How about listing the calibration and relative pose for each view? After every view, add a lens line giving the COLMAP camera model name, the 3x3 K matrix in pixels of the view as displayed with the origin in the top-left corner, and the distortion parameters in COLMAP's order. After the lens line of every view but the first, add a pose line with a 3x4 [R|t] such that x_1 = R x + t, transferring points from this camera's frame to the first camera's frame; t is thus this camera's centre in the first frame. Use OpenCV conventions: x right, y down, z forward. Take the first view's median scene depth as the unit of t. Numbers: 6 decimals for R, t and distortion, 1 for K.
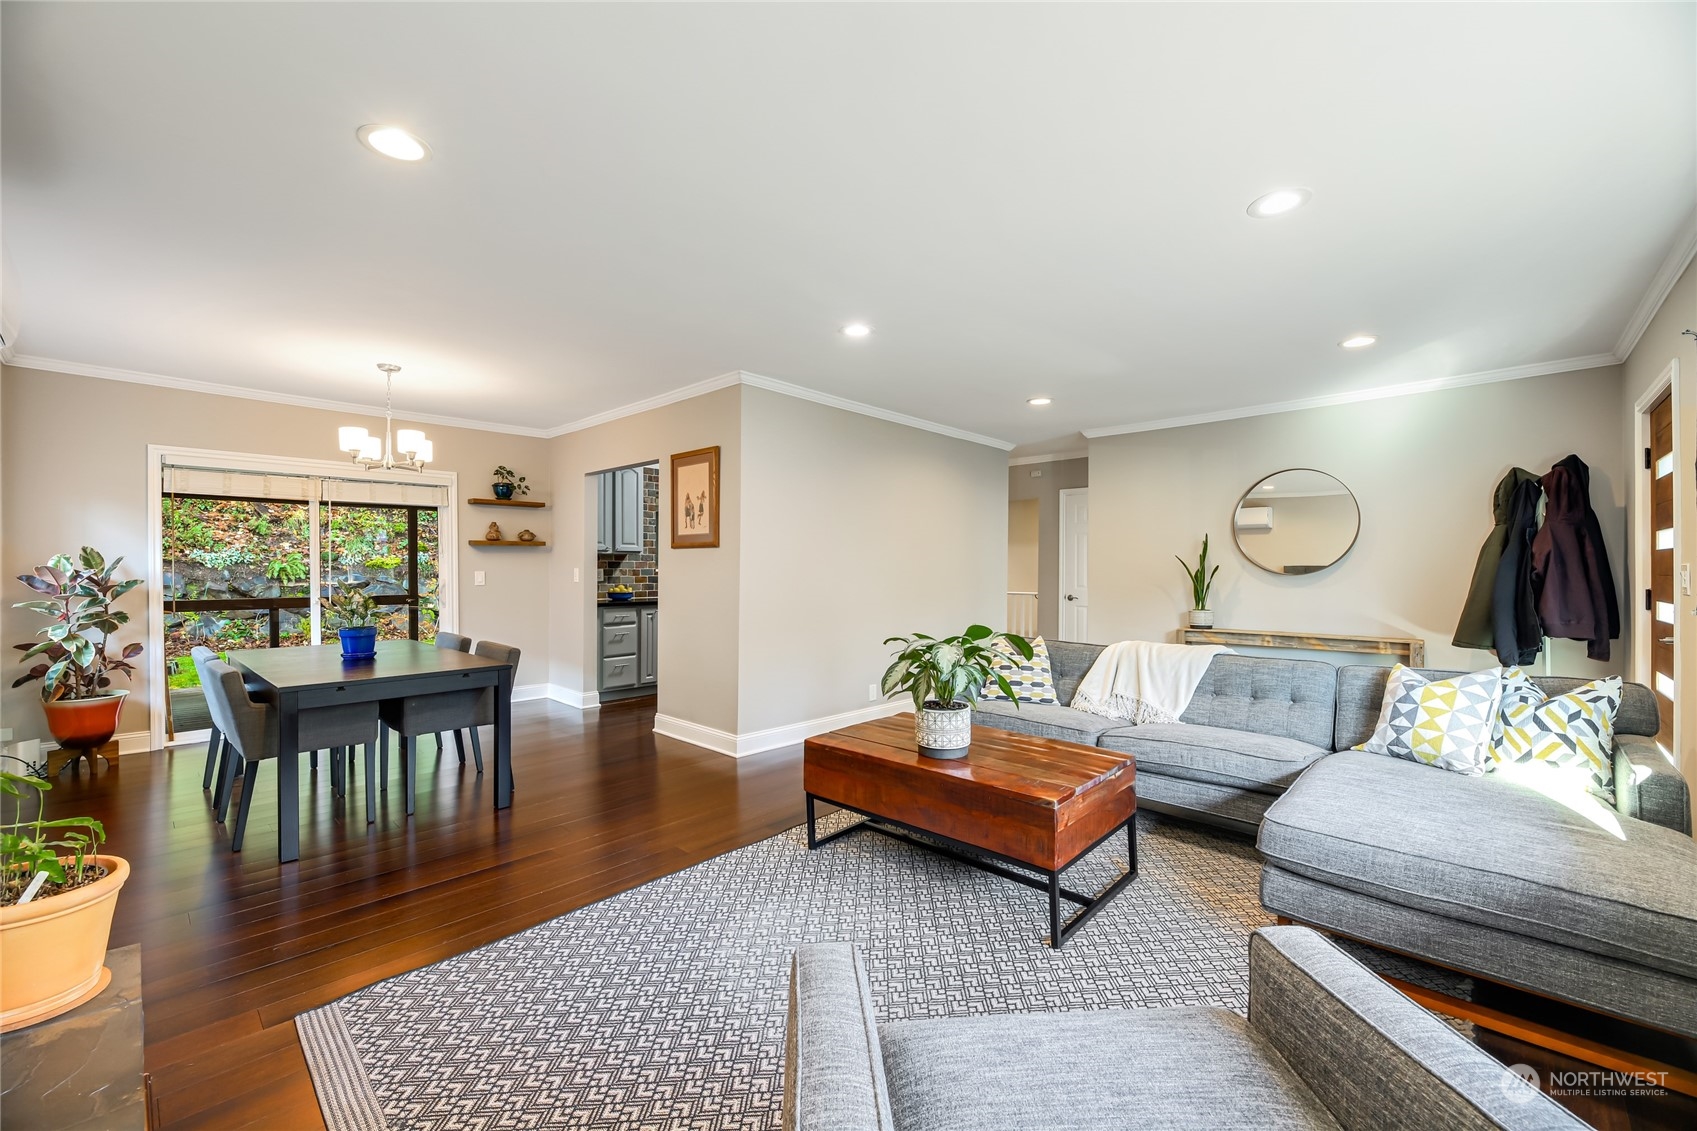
lens RADIAL K [[680.9, 0, 845.8], [0, 680.9, 575.1], [0, 0, 1]] dist [-0.001512, -0.000212]
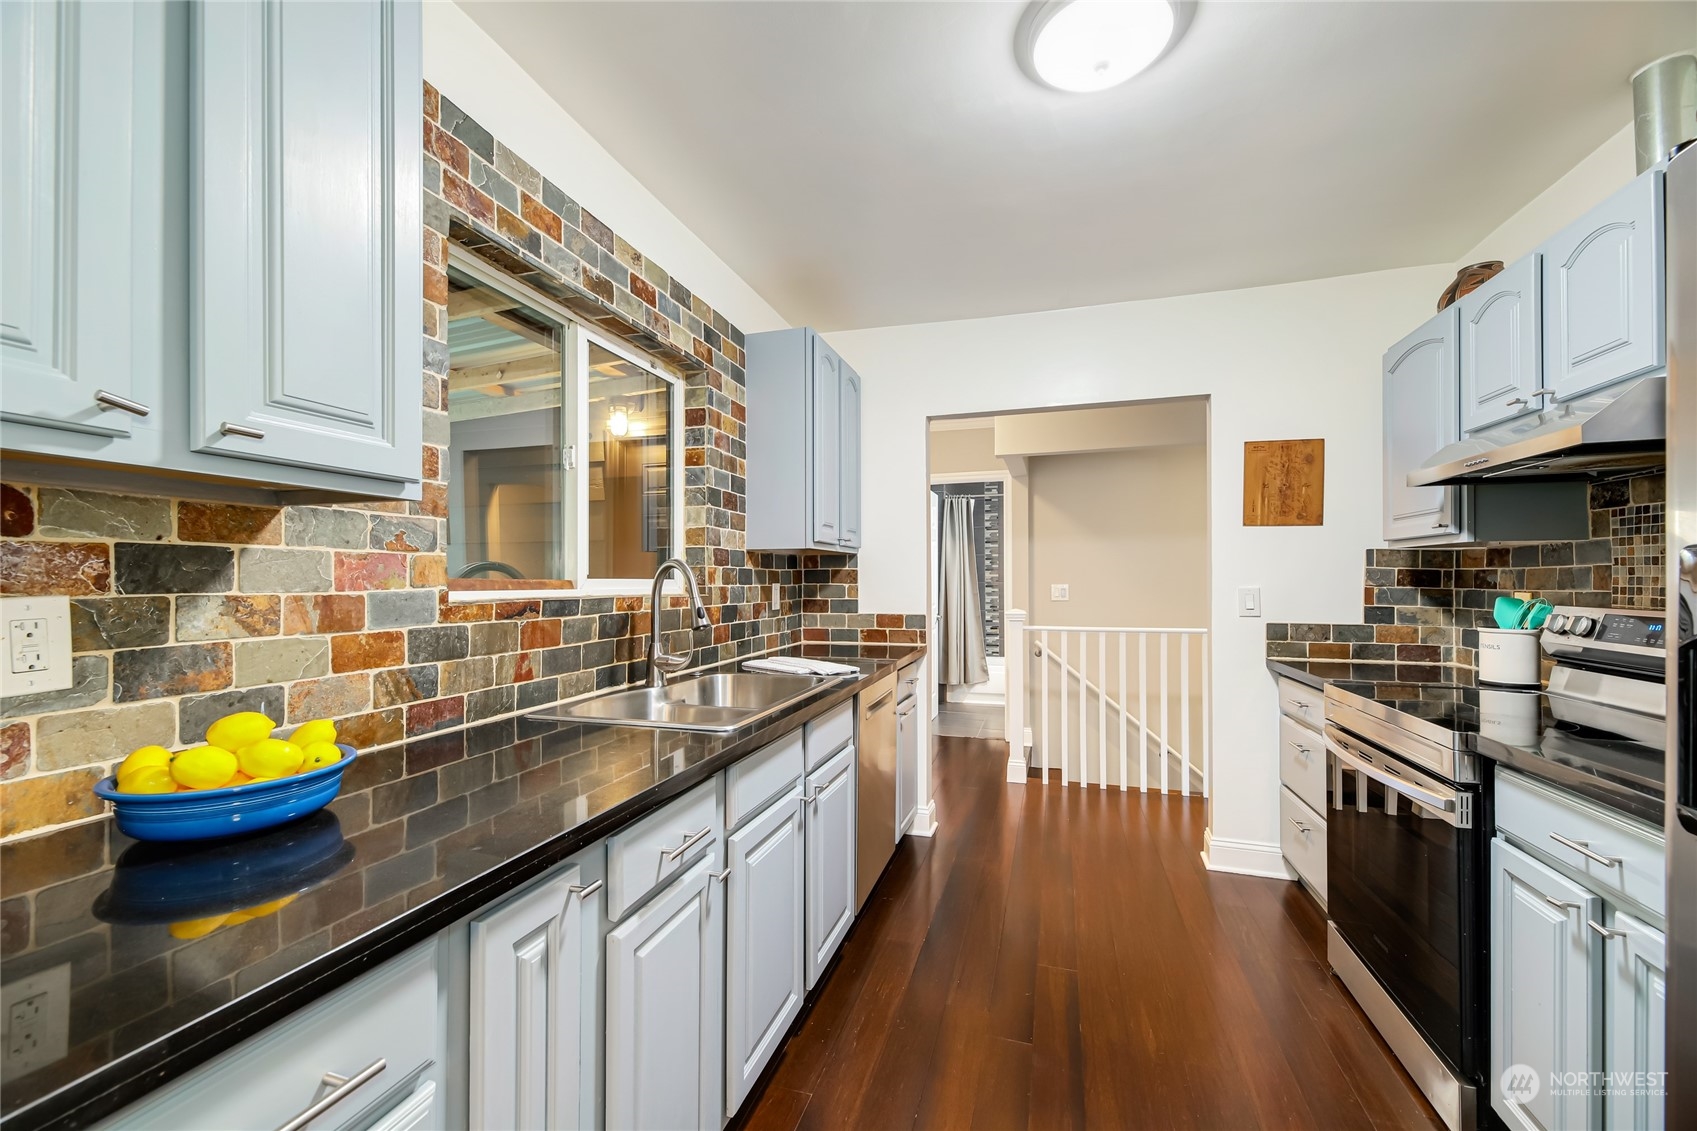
lens RADIAL K [[680.9, 0, 845.8], [0, 680.9, 575.1], [0, 0, 1]] dist [-0.001512, -0.000212]
pose [[0.891081, 0.003692, 0.453829, -0.316248], [0.002438, 0.999914, -0.012922, -0.012663], [-0.453837, 0.012621, 0.890995, 0.913852]]
